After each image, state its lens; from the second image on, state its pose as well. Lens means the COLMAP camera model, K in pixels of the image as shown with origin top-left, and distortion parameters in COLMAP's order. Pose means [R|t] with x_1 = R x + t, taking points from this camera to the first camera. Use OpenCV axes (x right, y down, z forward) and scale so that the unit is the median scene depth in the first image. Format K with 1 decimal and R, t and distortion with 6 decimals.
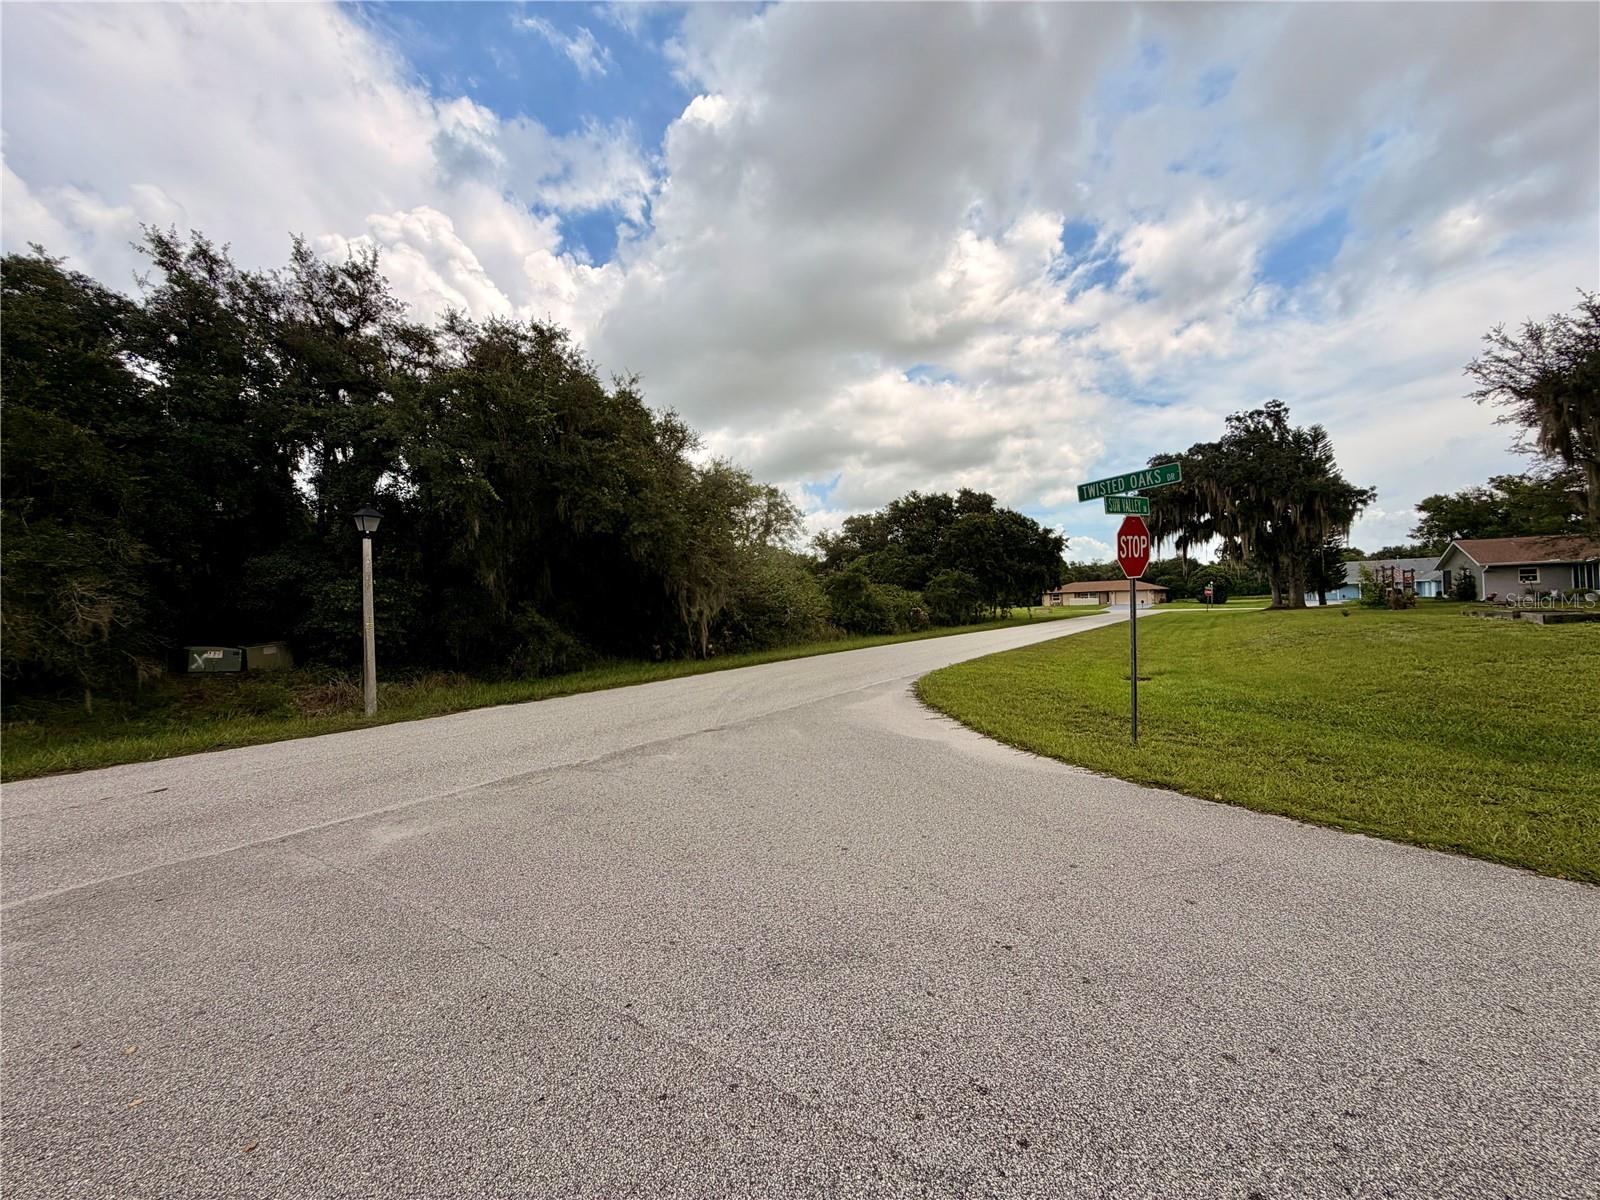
lens RADIAL K [[632.0, 0, 788.0], [0, 632.0, 599.6], [0, 0, 1]] dist [-0.007064, 0.001659]
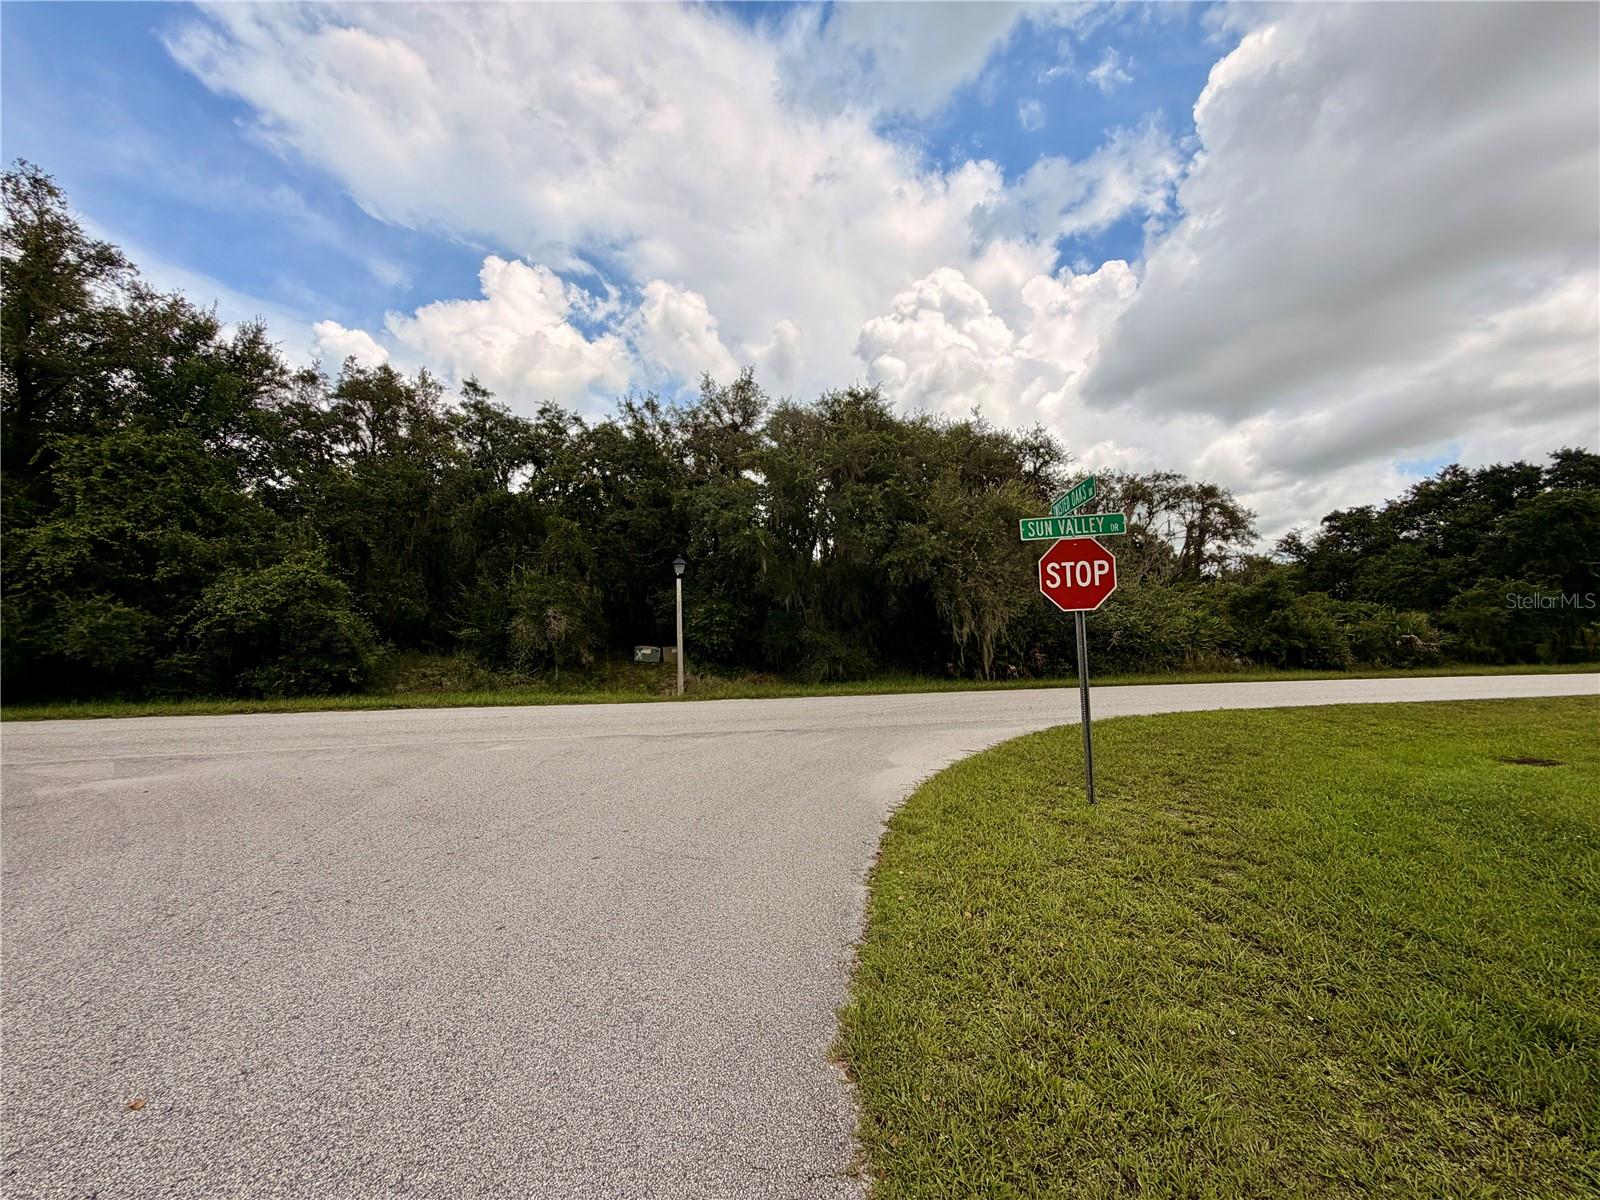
lens RADIAL K [[632.0, 0, 808.2], [0, 632.0, 598.9], [0, 0, 1]] dist [-0.007064, 0.001659]
pose [[0.746029, -0.007193, -0.665874, 0.441478], [-0.009362, 0.999730, -0.021289, -0.014481], [0.665847, 0.022116, 0.745760, 0.062179]]
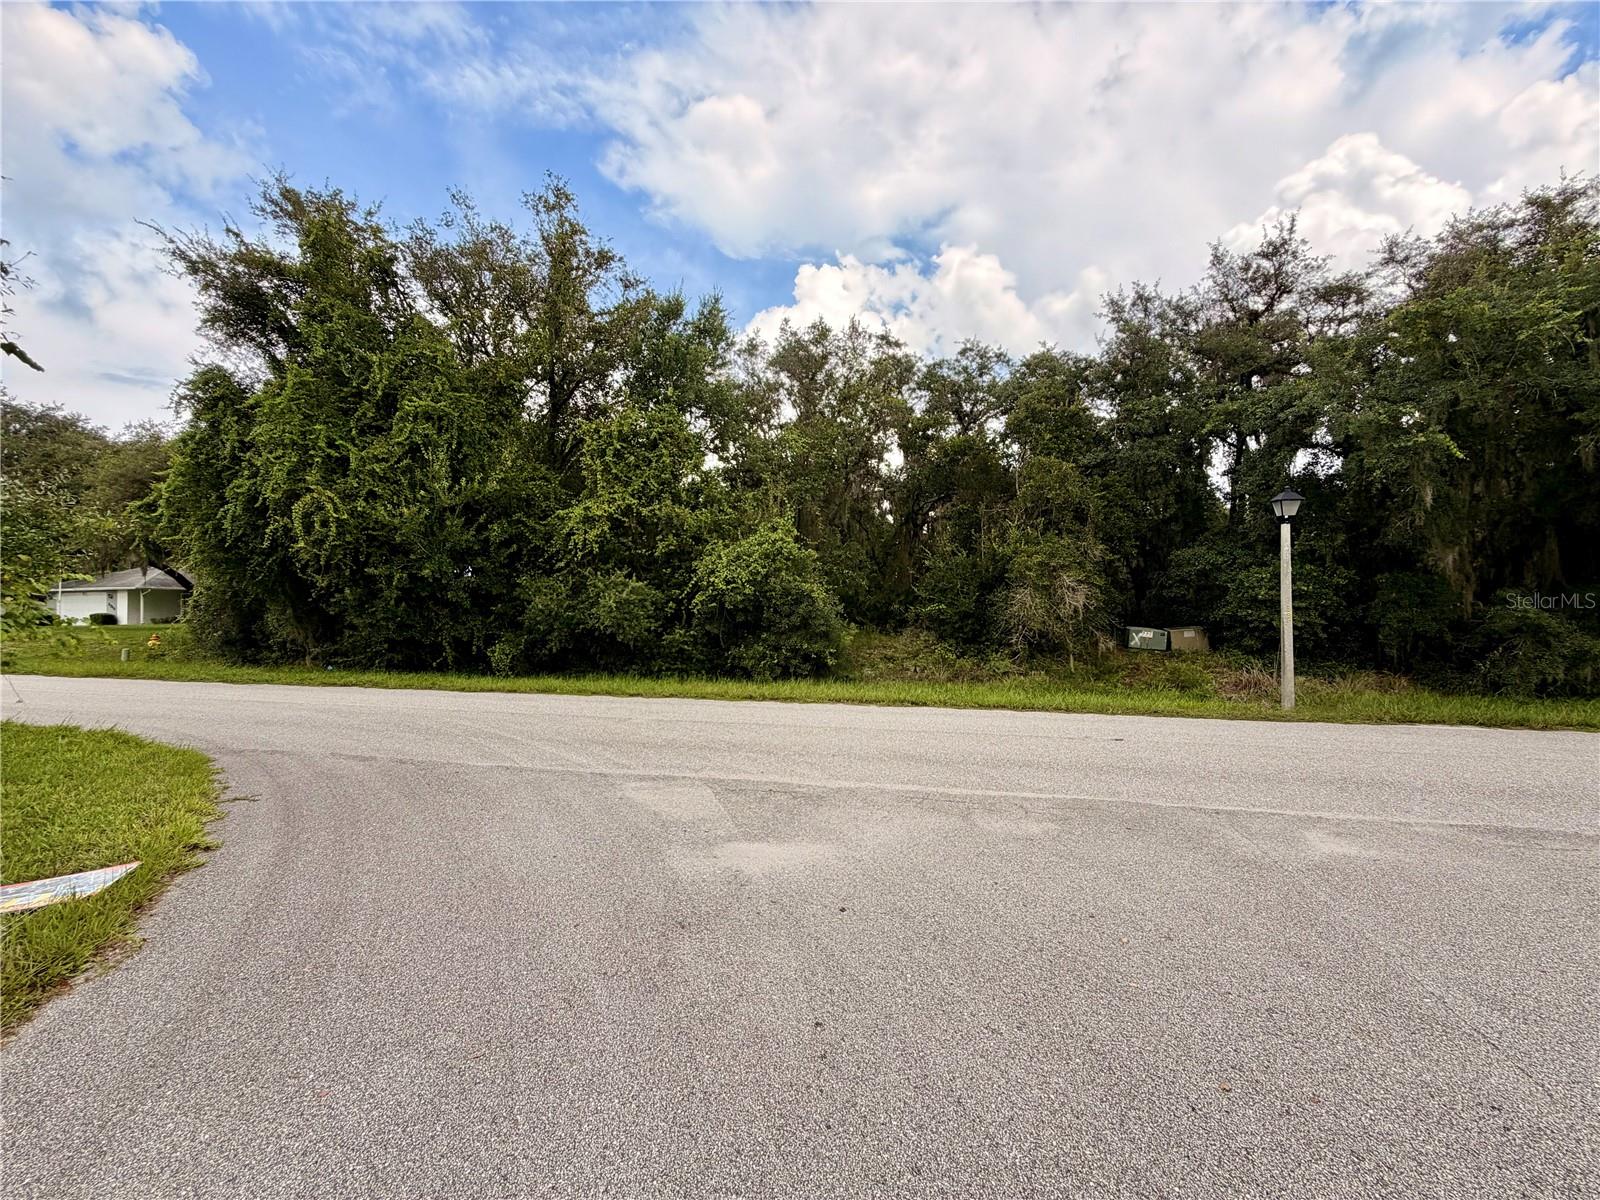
lens RADIAL K [[632.0, 0, 805.1], [0, 632.0, 599.5], [0, 0, 1]] dist [-0.007064, 0.001659]
pose [[0.338310, 0.014782, -0.940919, -0.010984], [0.003094, 0.999854, 0.016820, -0.000266], [0.941030, -0.008602, 0.338215, -0.007336]]
